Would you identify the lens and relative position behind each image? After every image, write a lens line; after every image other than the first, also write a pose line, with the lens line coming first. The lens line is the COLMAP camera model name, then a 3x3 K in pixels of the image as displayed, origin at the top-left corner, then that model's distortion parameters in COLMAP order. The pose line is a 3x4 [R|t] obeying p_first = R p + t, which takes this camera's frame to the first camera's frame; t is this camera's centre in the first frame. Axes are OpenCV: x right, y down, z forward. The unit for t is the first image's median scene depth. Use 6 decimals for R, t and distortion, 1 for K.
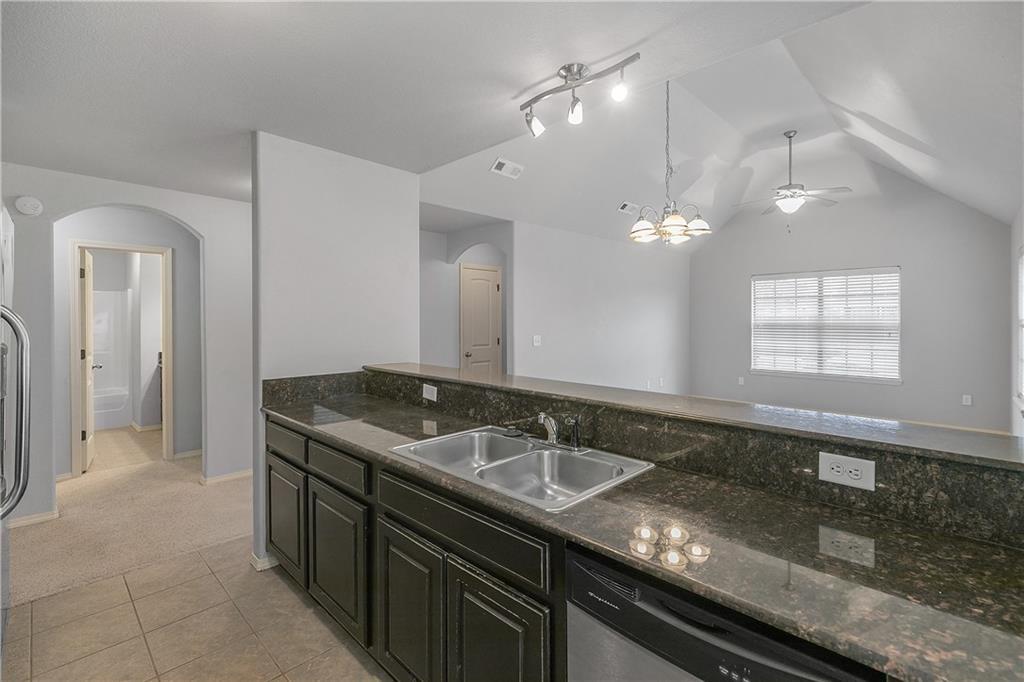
lens RADIAL K [[462.1, 0, 509.3], [0, 462.1, 334.2], [0, 0, 1]] dist [0.003483, 0.000115]
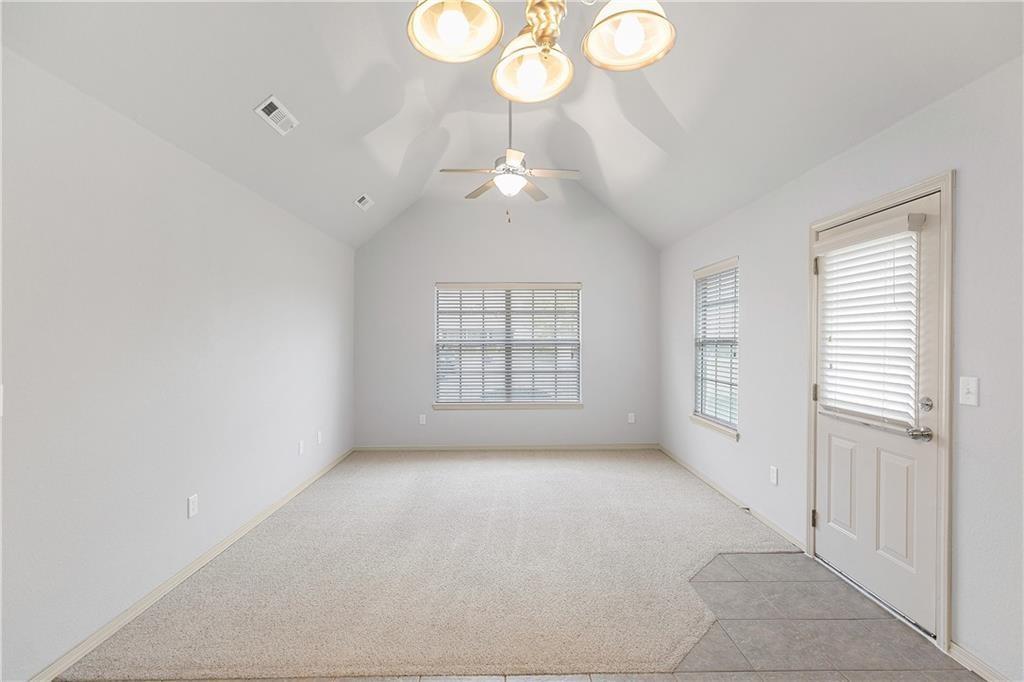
lens RADIAL K [[457.4, 0, 509.6], [0, 457.4, 335.3], [0, 0, 1]] dist [-0.000285, 0.000033]
pose [[0.696323, 0.008576, 0.717677, 0.077172], [0.020779, 0.999269, -0.032101, -0.012802], [-0.717428, 0.037265, 0.695636, 0.484777]]
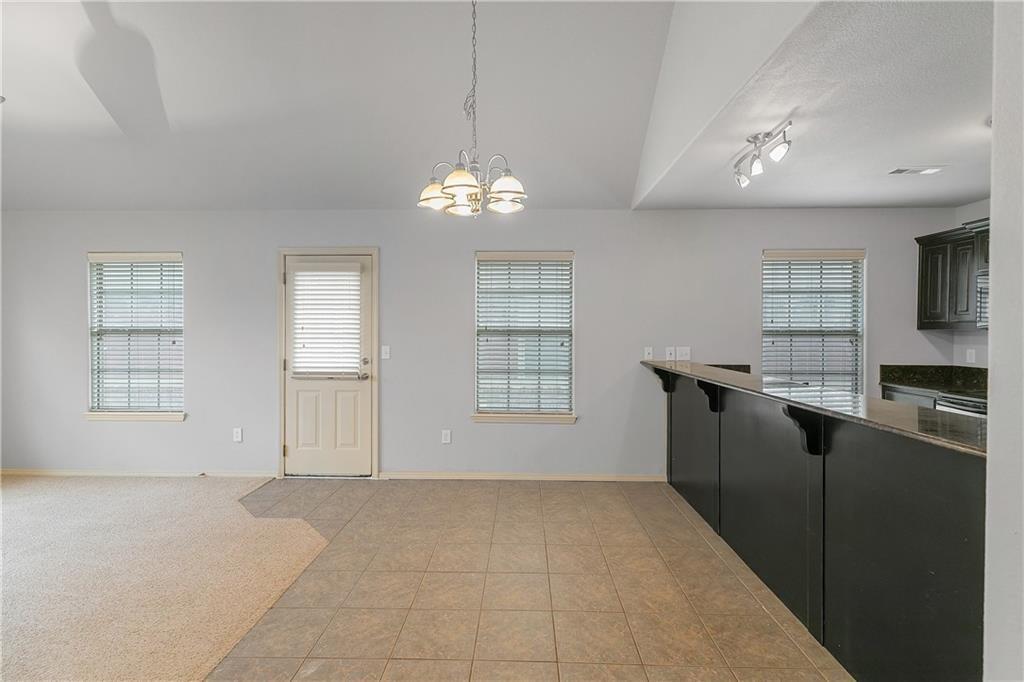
lens RADIAL K [[462.1, 0, 509.3], [0, 462.1, 334.2], [0, 0, 1]] dist [0.003483, 0.000115]
pose [[-0.676084, -0.007831, 0.736783, -0.117804], [0.027333, 0.998989, 0.035699, -0.024604], [-0.736317, 0.044274, -0.675186, 0.827908]]
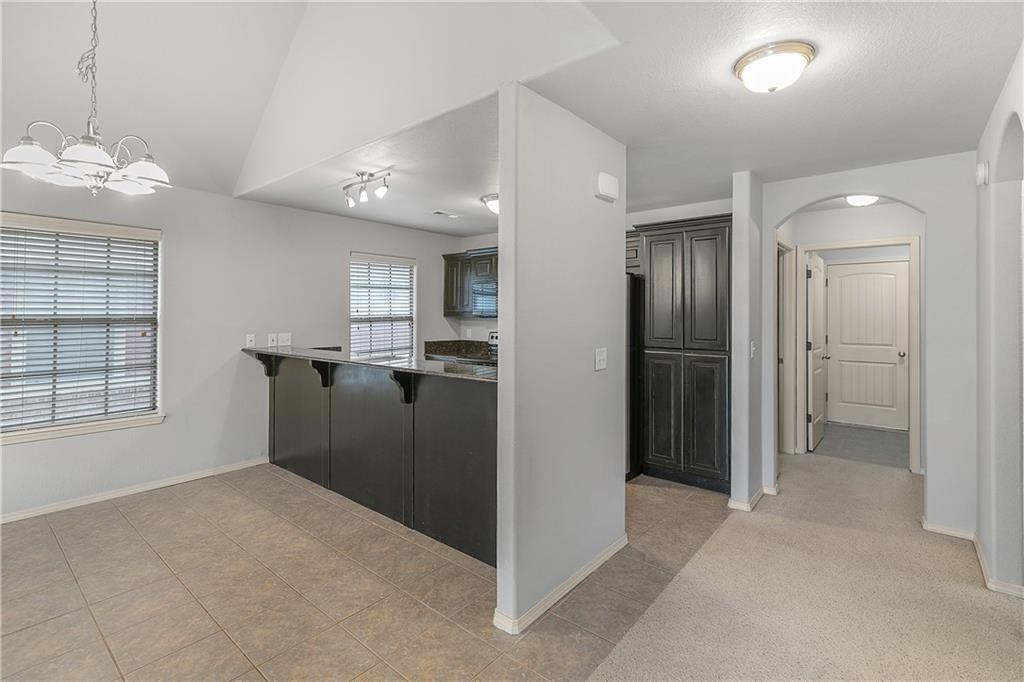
lens RADIAL K [[467.1, 0, 517.1], [0, 467.1, 312.3], [0, 0, 1]] dist [0.002031, 0.000227]
pose [[-0.996557, -0.002616, -0.082865, -0.095457], [-0.005490, 0.999390, 0.034484, -0.036428], [0.082724, 0.034820, -0.995964, 0.958043]]
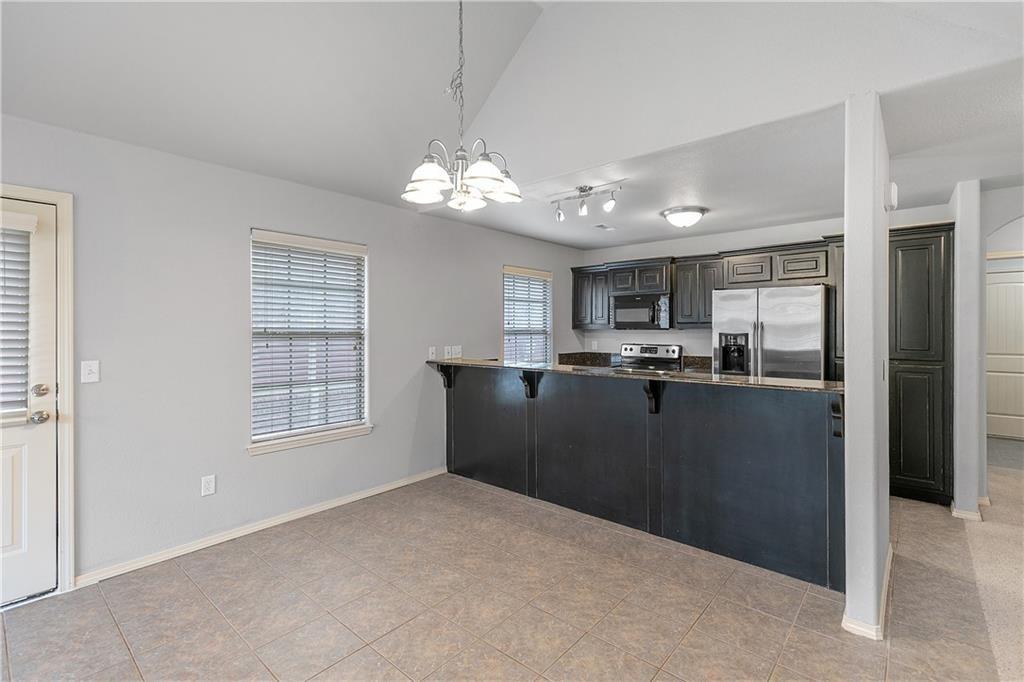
lens RADIAL K [[464.4, 0, 516.5], [0, 464.4, 326.0], [0, 0, 1]] dist [0.001393, -0.000029]
pose [[-0.998243, 0.003984, -0.059127, 0.174775], [0.001921, 0.999388, 0.034915, -0.033547], [0.059230, 0.034740, -0.997640, 0.943811]]
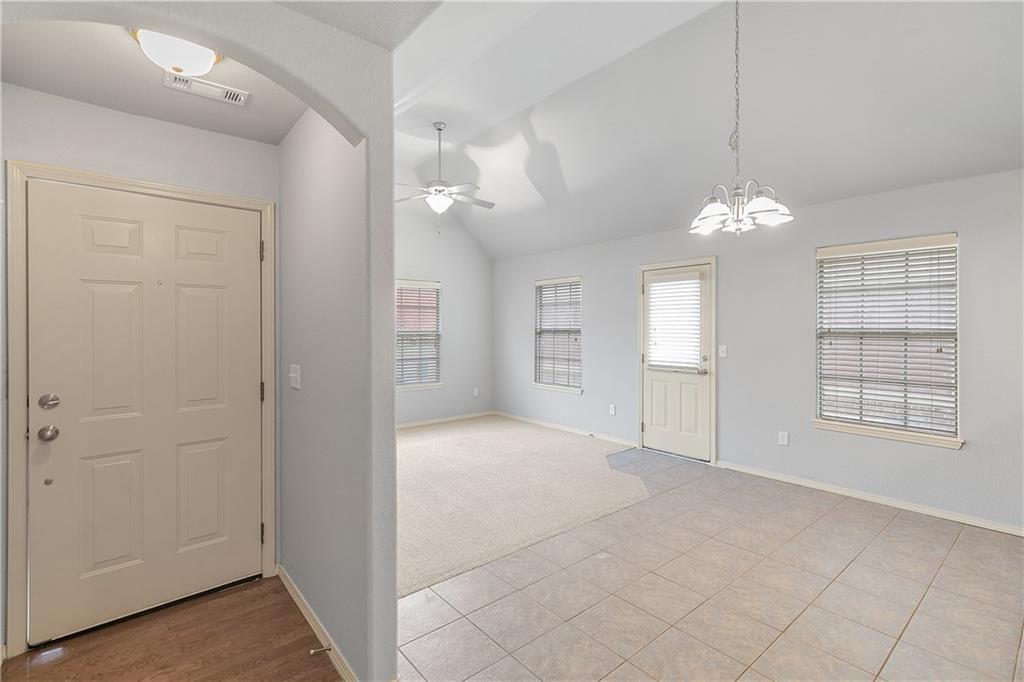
lens RADIAL K [[464.4, 0, 516.5], [0, 464.4, 326.0], [0, 0, 1]] dist [0.001393, -0.000029]
pose [[0.094689, 0.006715, 0.995484, -0.284686], [0.035375, 0.999323, -0.010106, -0.024271], [-0.994878, 0.036172, 0.094388, 0.757799]]
